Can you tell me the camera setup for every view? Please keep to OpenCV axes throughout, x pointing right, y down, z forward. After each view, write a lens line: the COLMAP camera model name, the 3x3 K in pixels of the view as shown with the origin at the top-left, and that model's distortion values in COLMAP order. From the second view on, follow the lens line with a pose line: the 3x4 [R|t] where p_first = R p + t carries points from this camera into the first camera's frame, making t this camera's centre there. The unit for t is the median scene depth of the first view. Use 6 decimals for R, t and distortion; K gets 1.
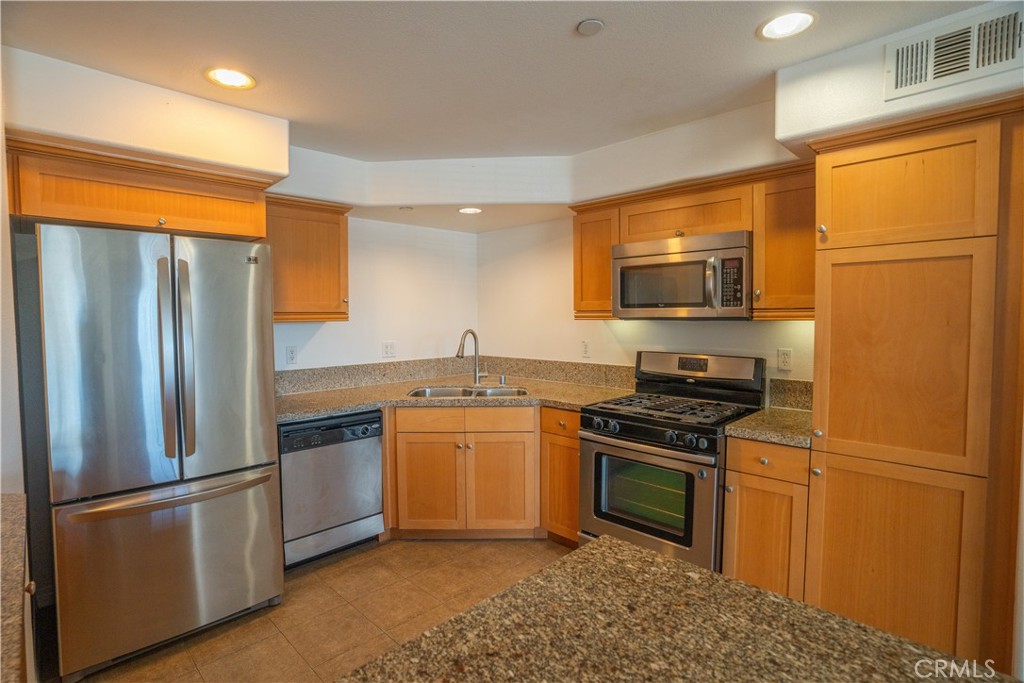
lens RADIAL K [[495.8, 0, 504.2], [0, 495.8, 338.0], [0, 0, 1]] dist [-0.017765, 0.005971]
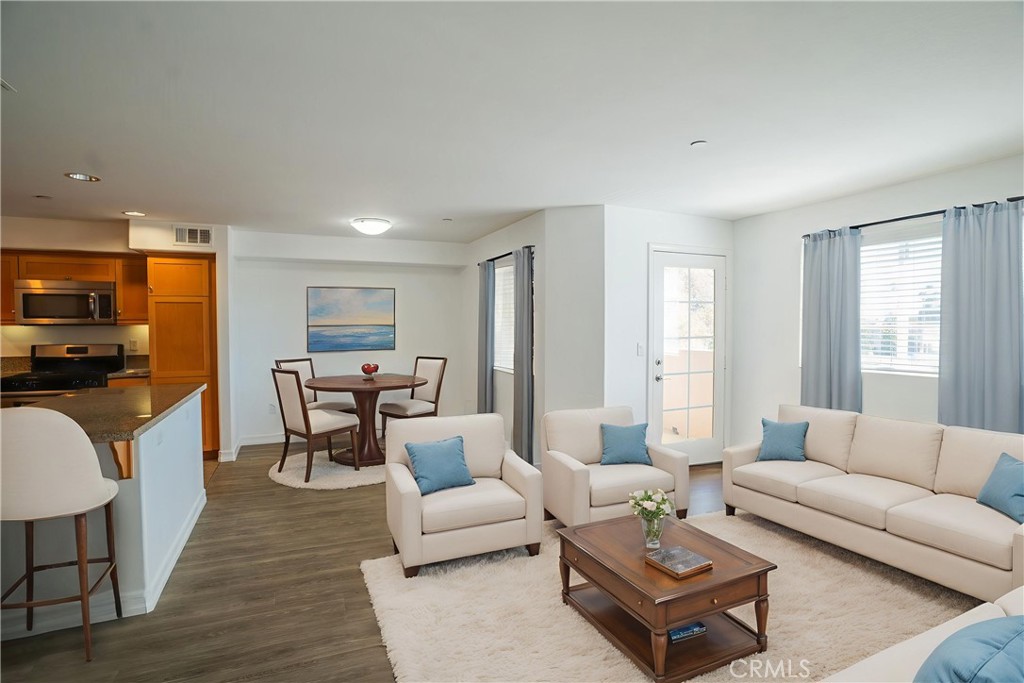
lens RADIAL K [[495.9, 0, 511.8], [0, 495.9, 331.9], [0, 0, 1]] dist [-0.017410, 0.005881]
pose [[0.363003, -0.010042, 0.931734, -0.800023], [0.047085, 0.998862, -0.007579, 0.084563], [-0.930598, 0.046622, 0.363062, -1.260418]]
